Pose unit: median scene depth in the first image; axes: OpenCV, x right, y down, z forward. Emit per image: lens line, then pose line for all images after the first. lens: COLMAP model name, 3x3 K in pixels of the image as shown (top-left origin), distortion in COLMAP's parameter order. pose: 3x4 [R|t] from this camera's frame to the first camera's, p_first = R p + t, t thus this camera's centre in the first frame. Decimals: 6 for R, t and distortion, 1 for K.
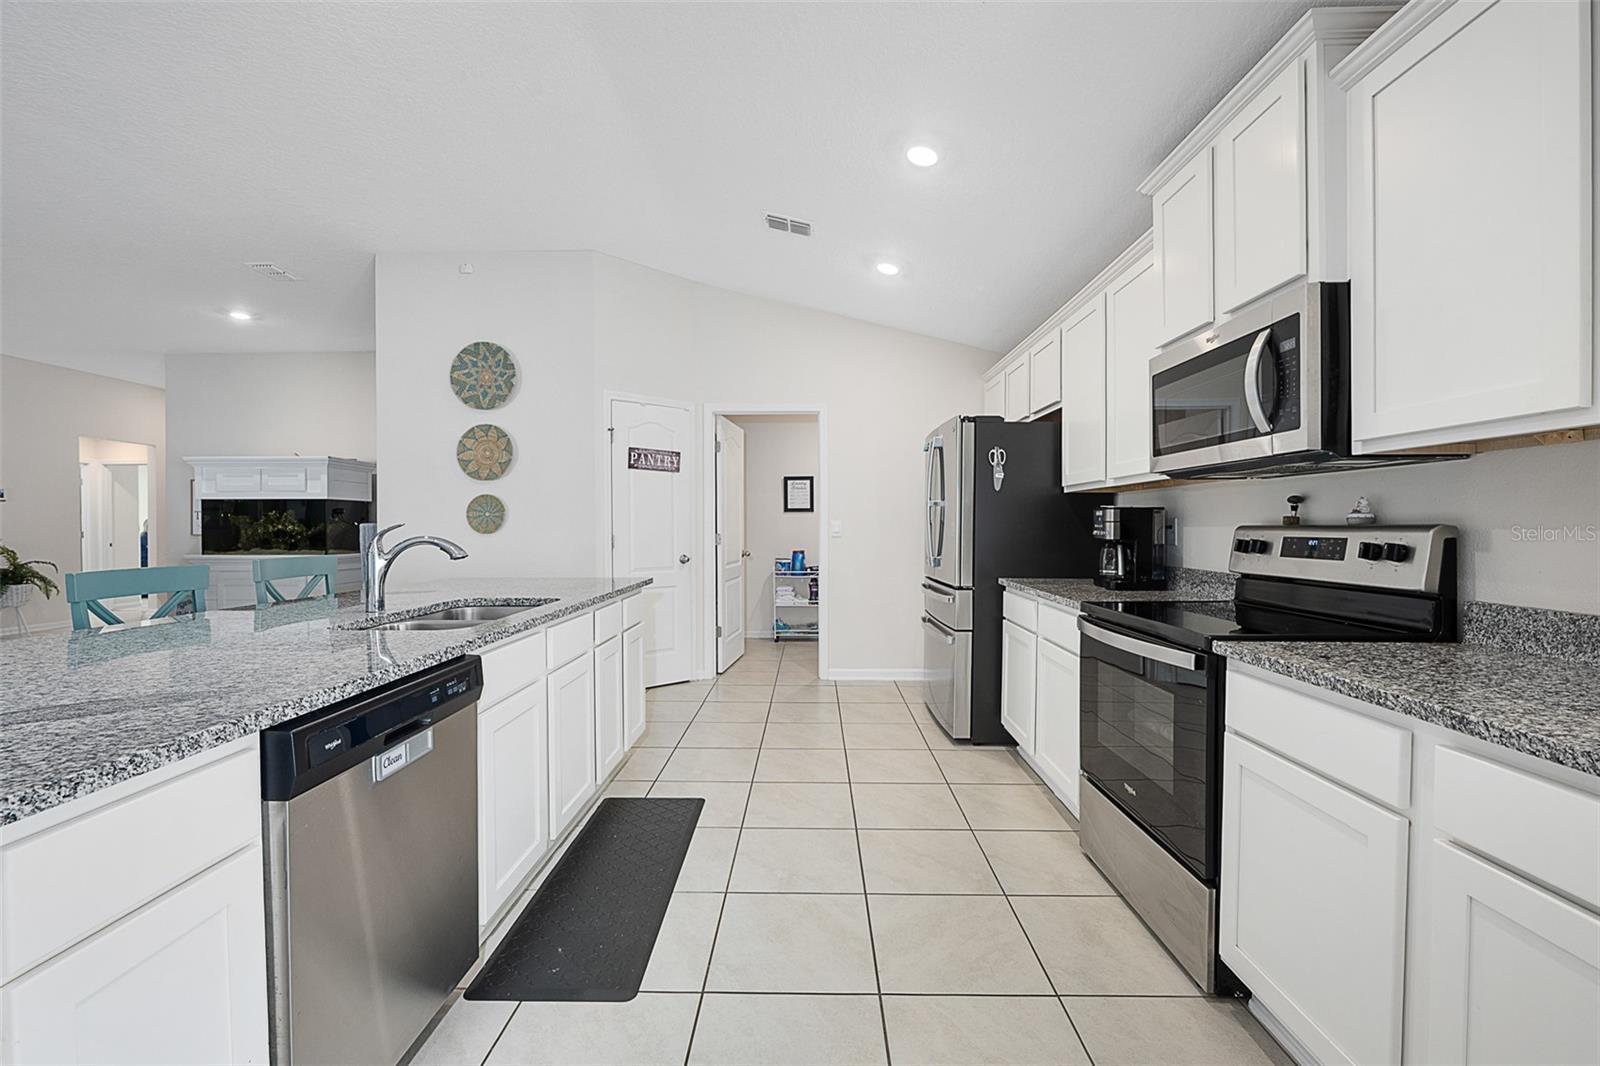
lens RADIAL K [[643.5, 0, 800.0], [0, 643.5, 533.0], [0, 0, 1]] dist [-0.001382, -0.000117]
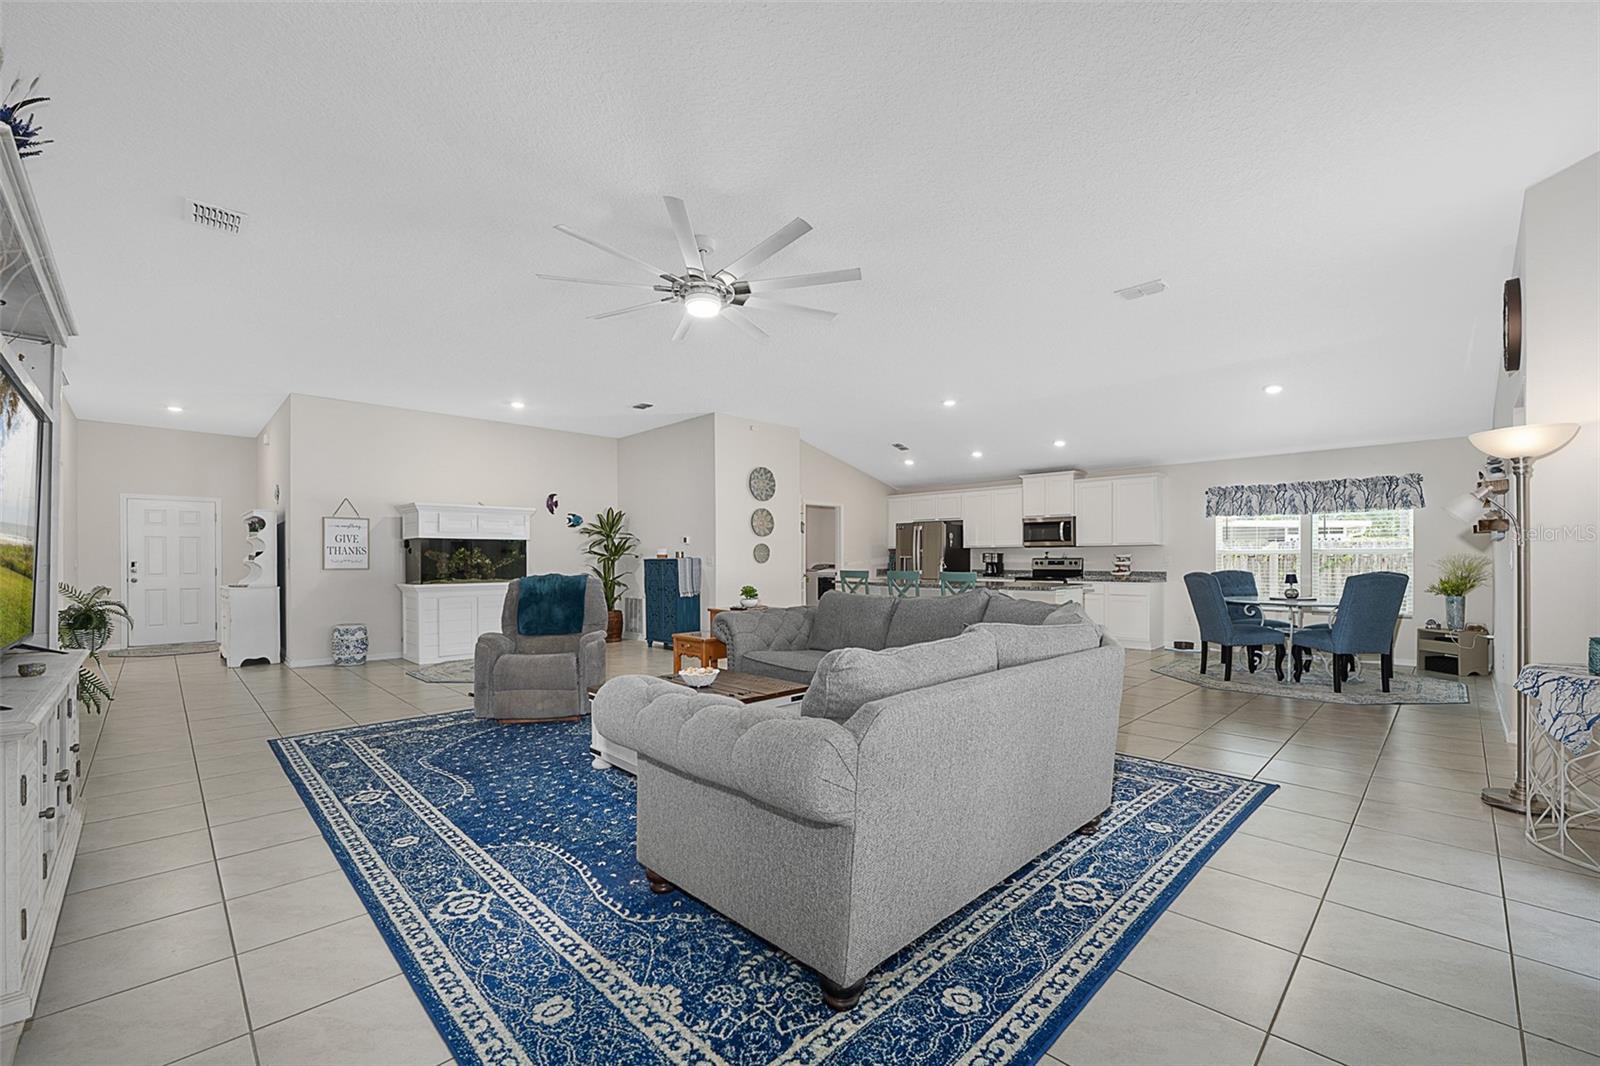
lens RADIAL K [[646.9, 0, 783.9], [0, 646.9, 563.2], [0, 0, 1]] dist [-0.000818, -0.000025]
pose [[0.711471, -0.006395, 0.702686, -1.859665], [0.011114, 0.999936, -0.002153, 0.005898], [-0.702627, 0.009342, 0.711497, -0.471574]]
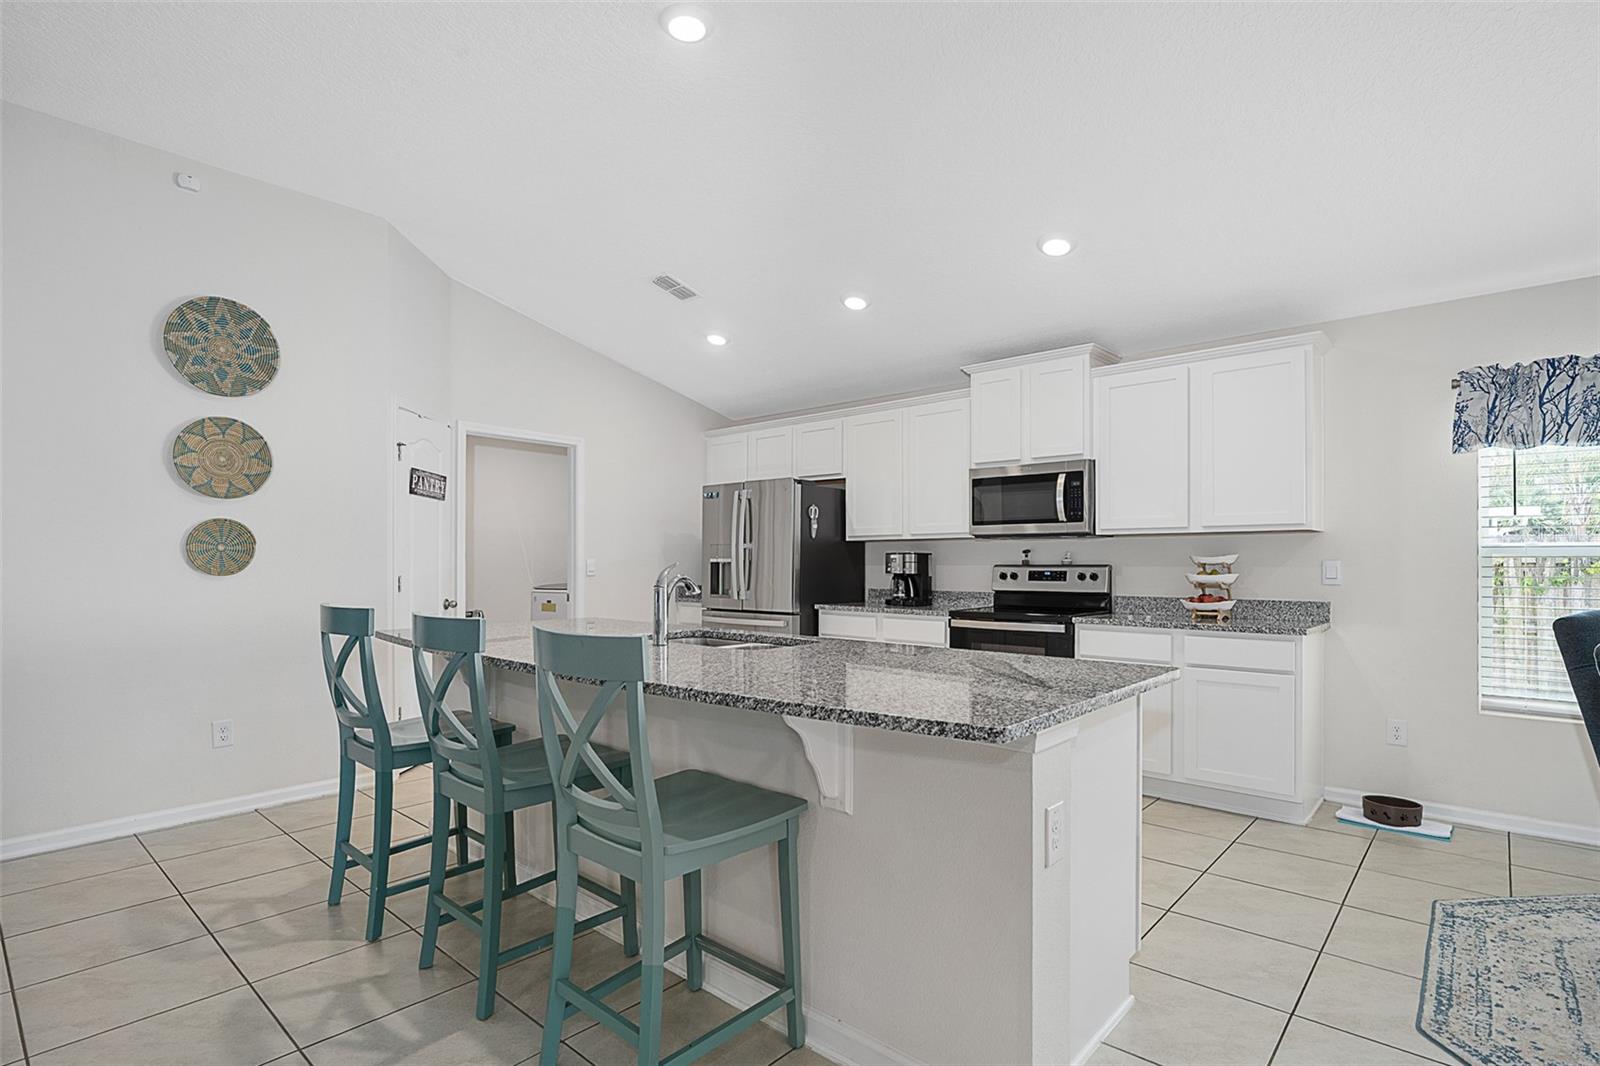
lens RADIAL K [[781.2, 0, 795.2], [0, 781.2, 565.4], [0, 0, 1]] dist [0.001764, 0.000527]
pose [[0.656675, -0.000611, 0.754173, -0.722207], [0.006969, 0.999962, -0.005257, -0.001253], [-0.754141, 0.008708, 0.656654, -0.013365]]
